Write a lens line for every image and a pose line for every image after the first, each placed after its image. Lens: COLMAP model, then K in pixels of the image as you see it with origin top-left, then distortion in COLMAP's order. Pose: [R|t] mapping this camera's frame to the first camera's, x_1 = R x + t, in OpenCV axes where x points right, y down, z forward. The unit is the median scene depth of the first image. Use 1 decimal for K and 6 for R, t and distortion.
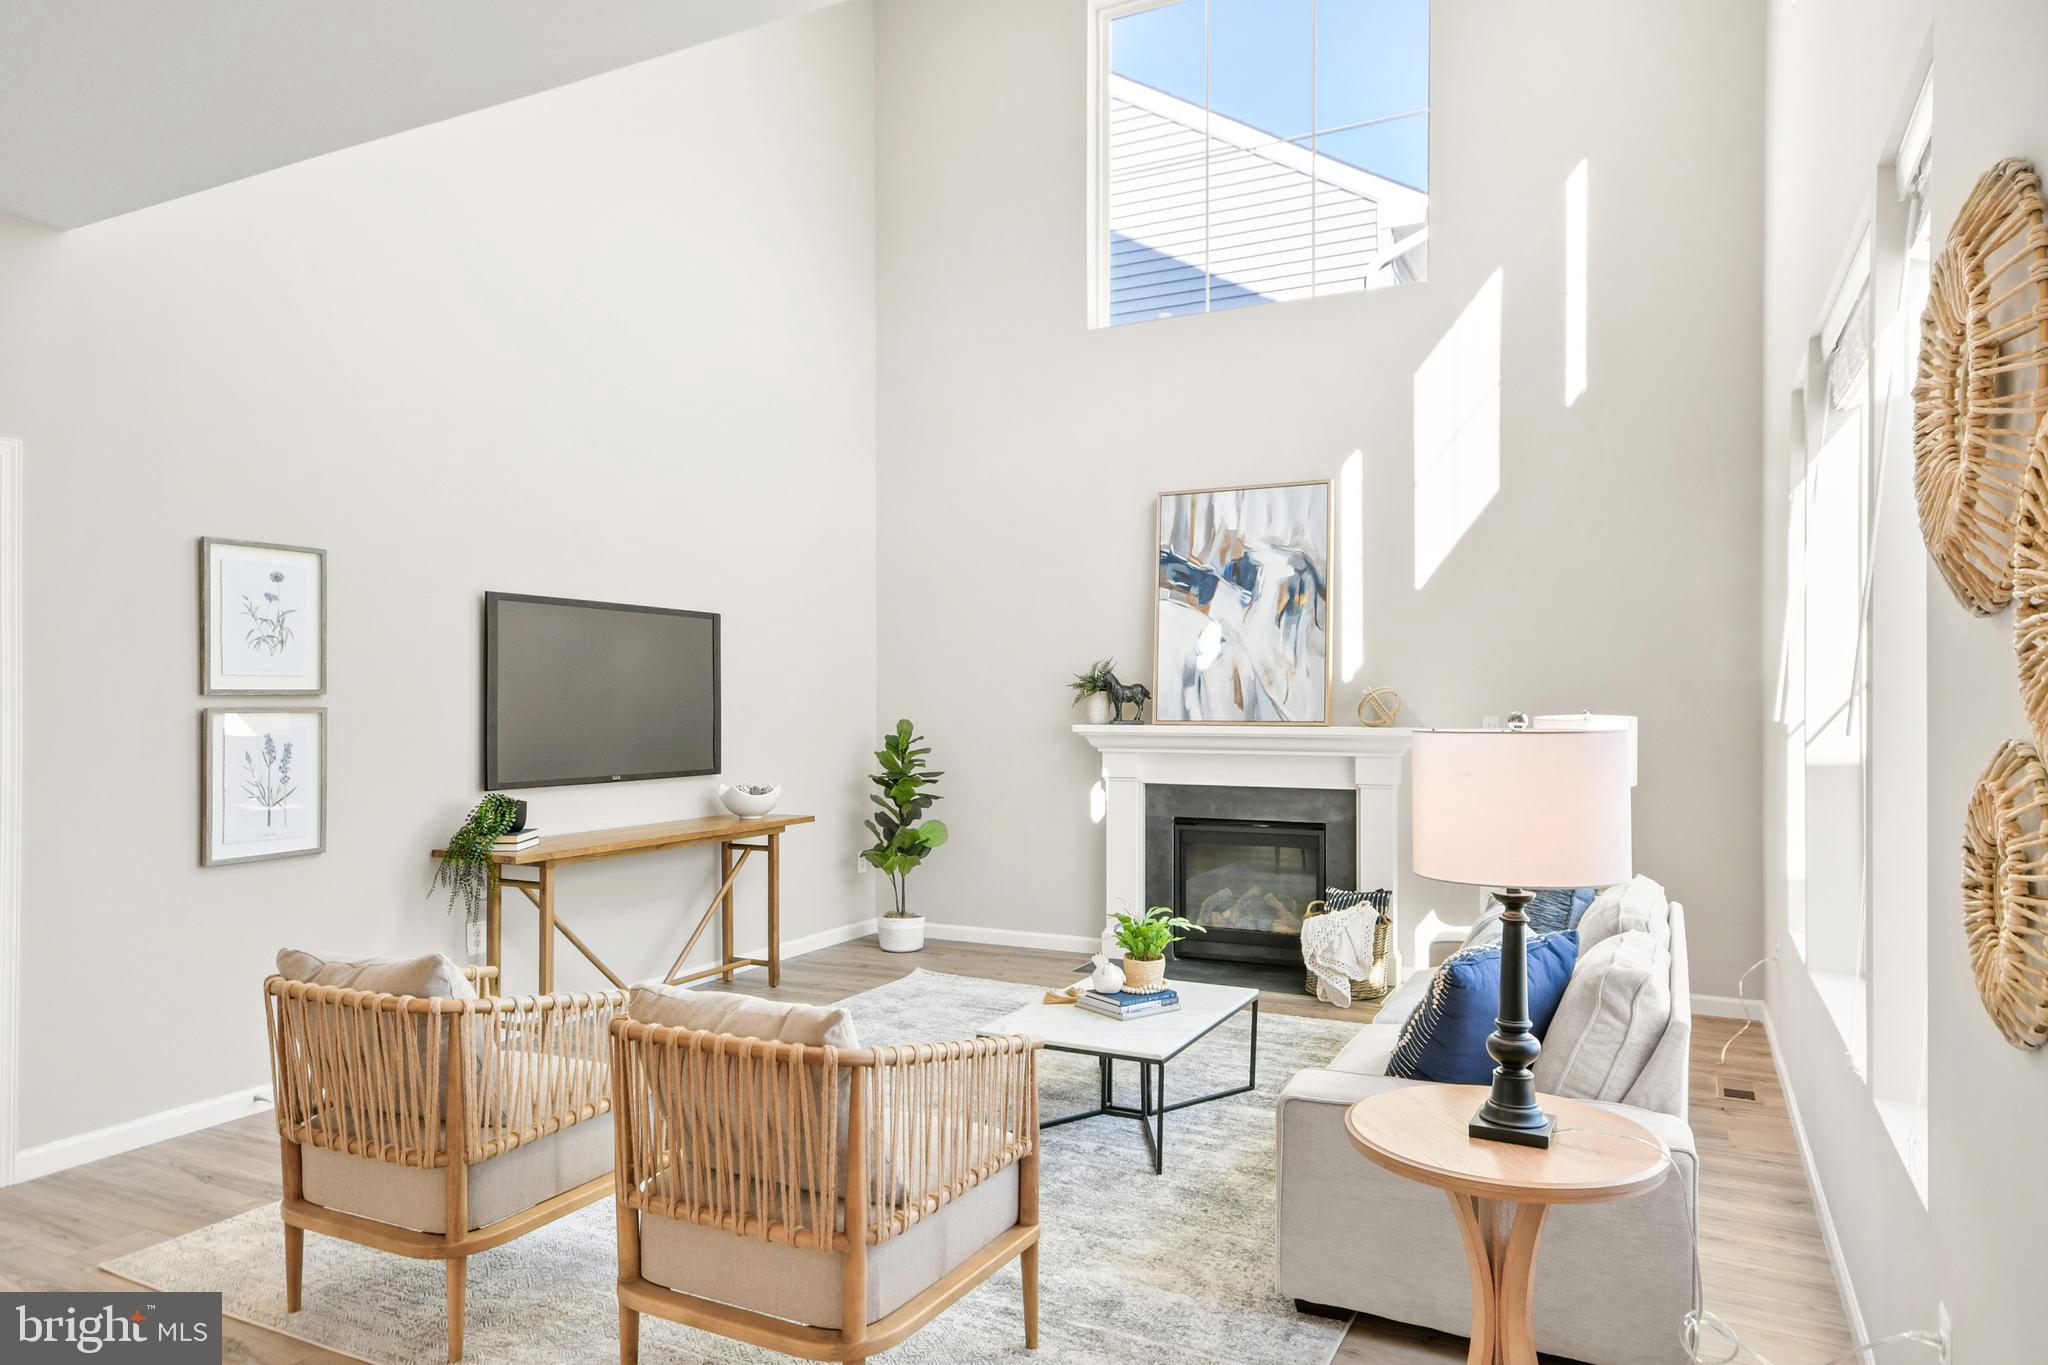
lens RADIAL K [[1288.2, 0, 1043.5], [0, 1288.2, 689.9], [0, 0, 1]] dist [0.023286, 0.005233]
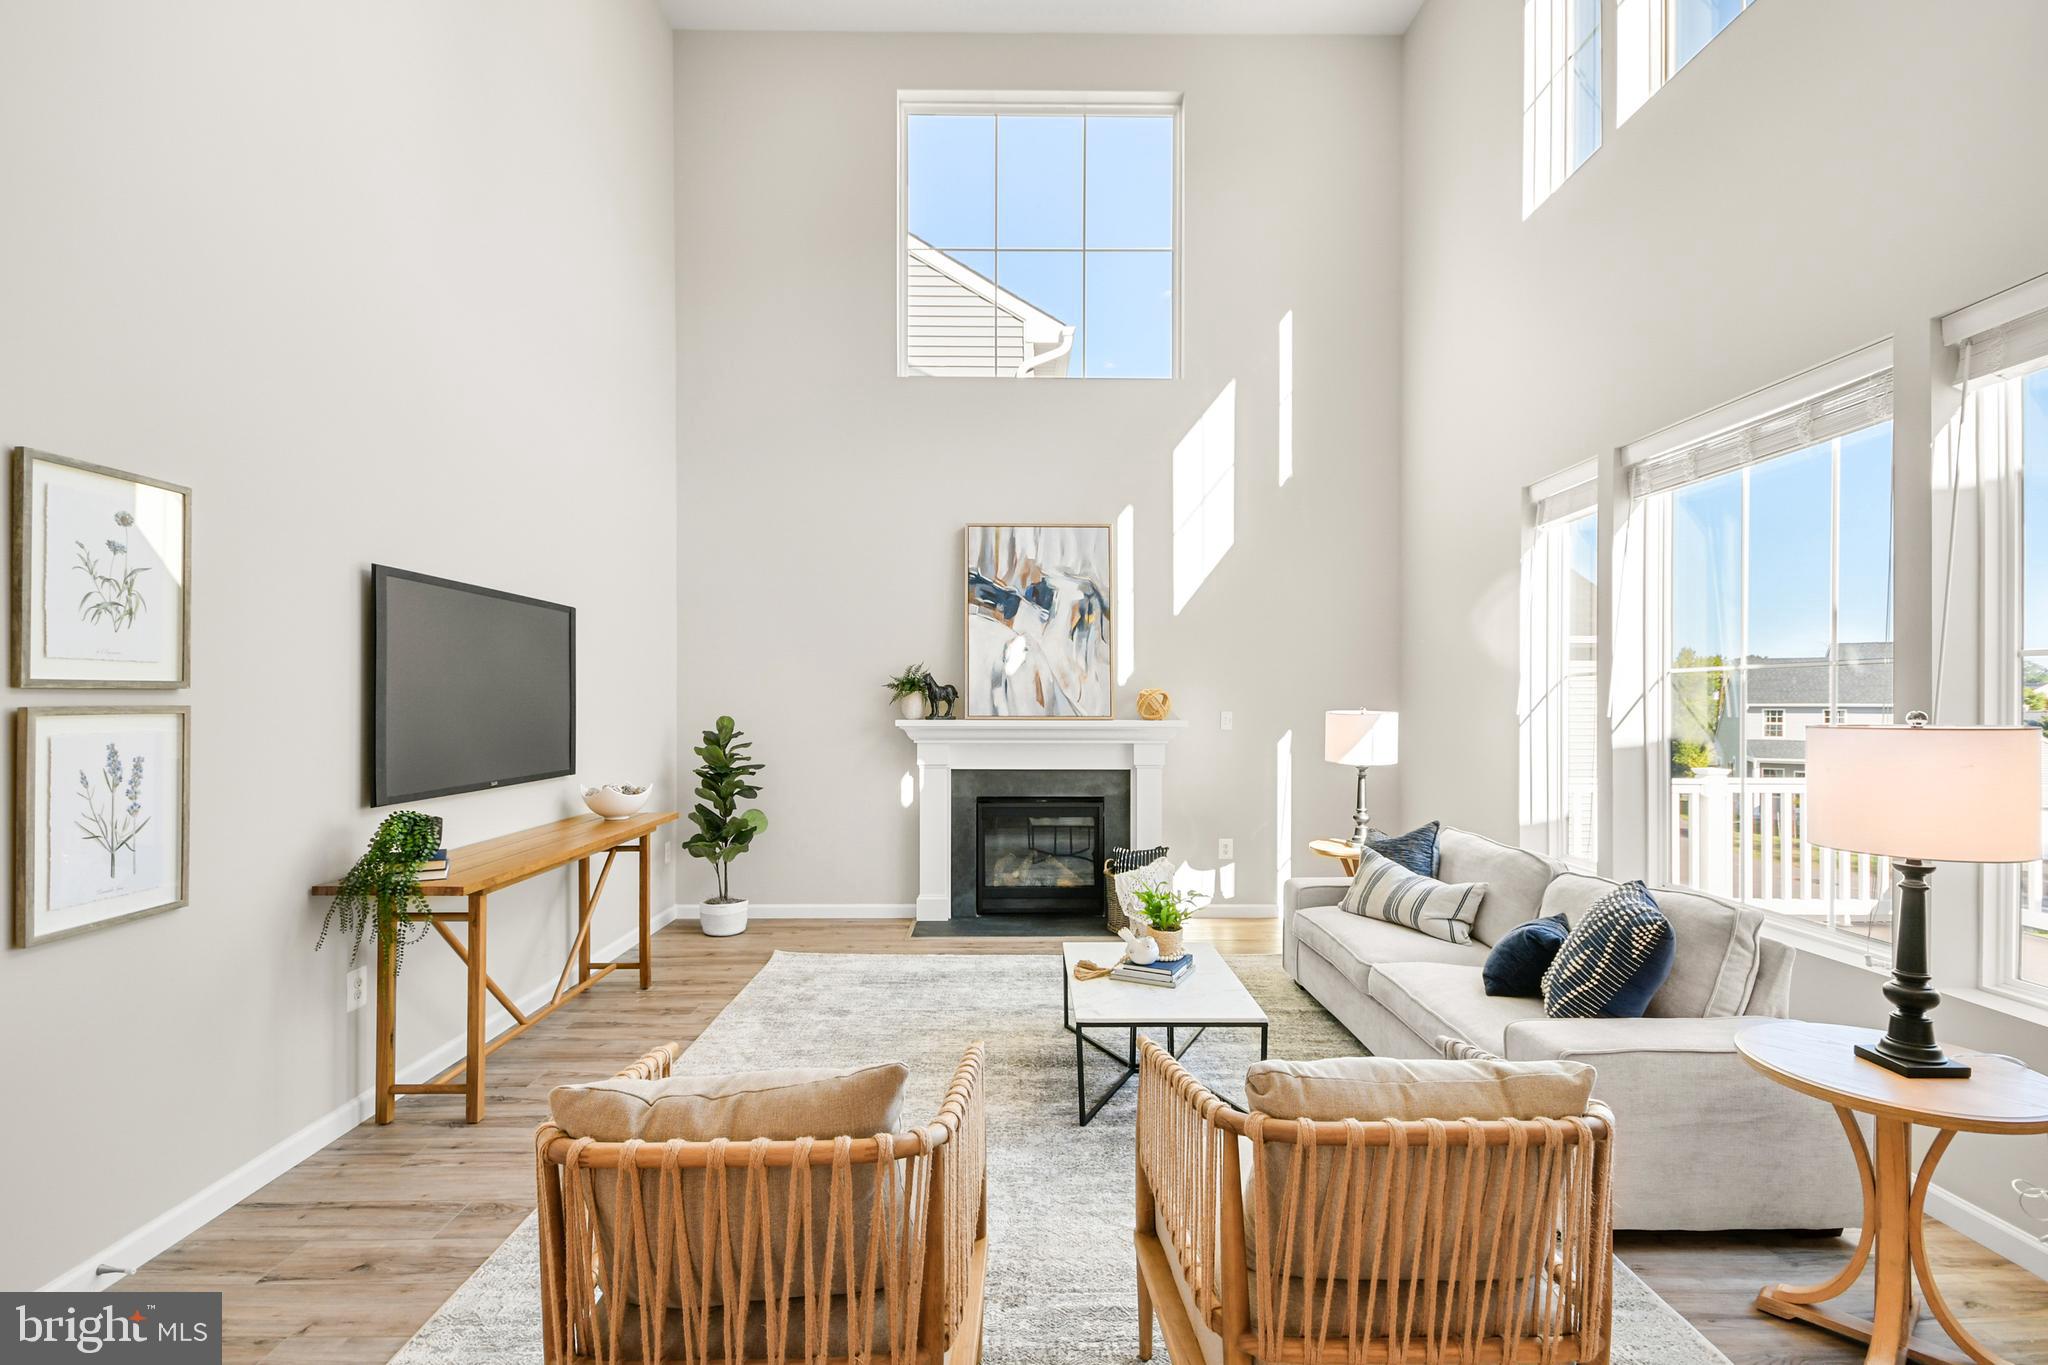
lens RADIAL K [[921.5, 0, 970.1], [0, 921.5, 697.3], [0, 0, 1]] dist [0.018927, -0.001796]
pose [[0.884596, 0.003082, 0.466349, -0.323882], [-0.006117, 0.999969, 0.004994, 0.002586], [-0.466319, -0.007270, 0.884587, 0.265128]]
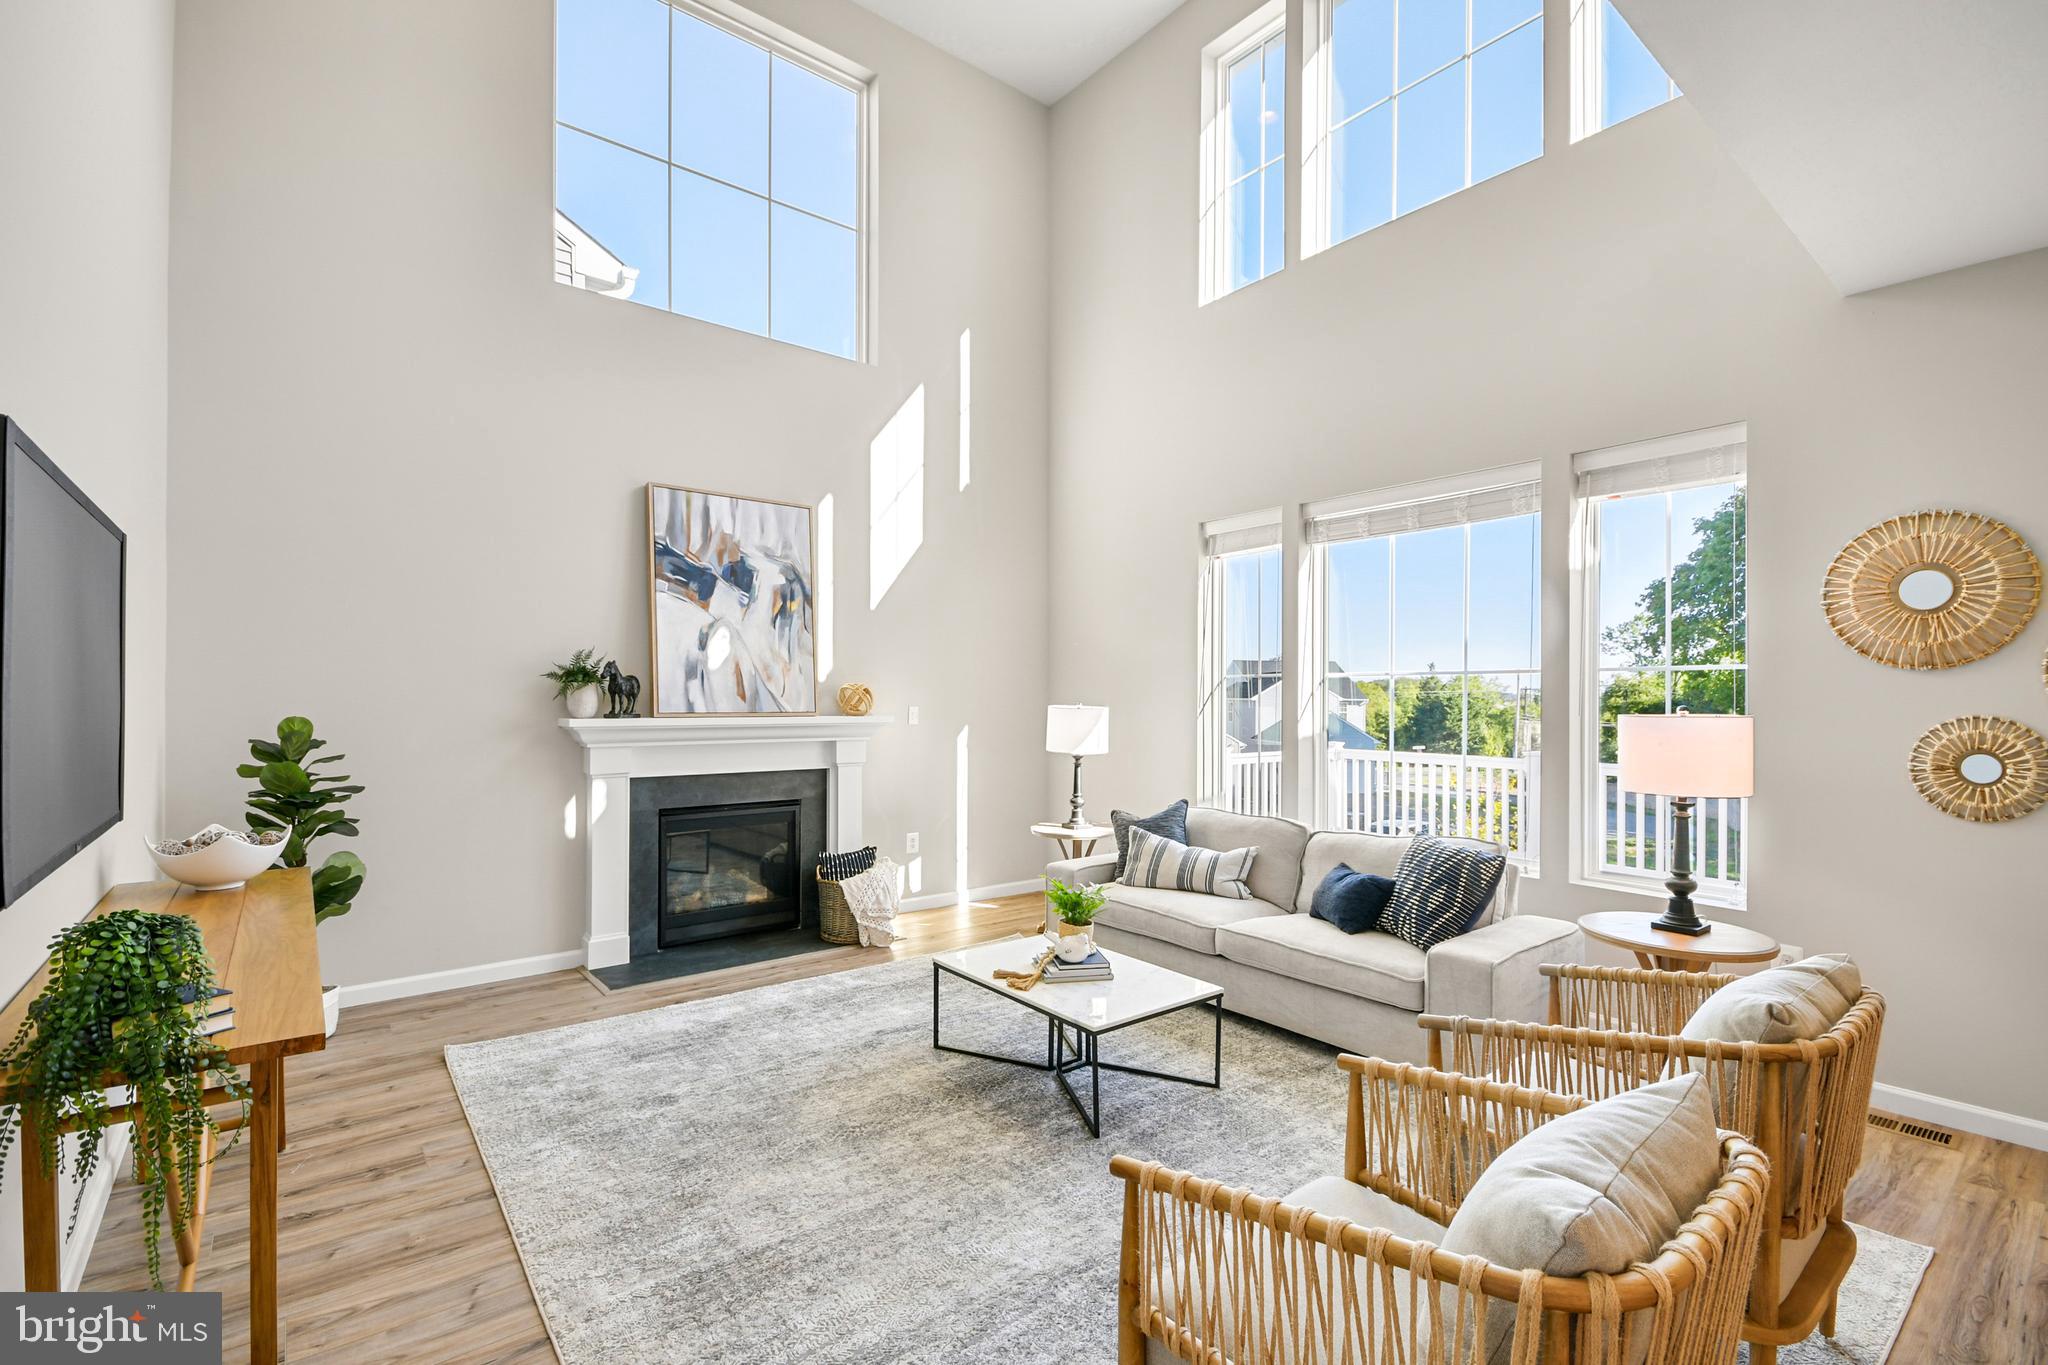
lens RADIAL K [[921.5, 0, 1017.0], [0, 921.5, 690.8], [0, 0, 1]] dist [0.018927, -0.001796]
pose [[0.407346, 0.007955, 0.913239, -0.472840], [-0.013675, 0.999903, -0.002610, 0.004992], [-0.913172, -0.011425, 0.407415, 0.487529]]
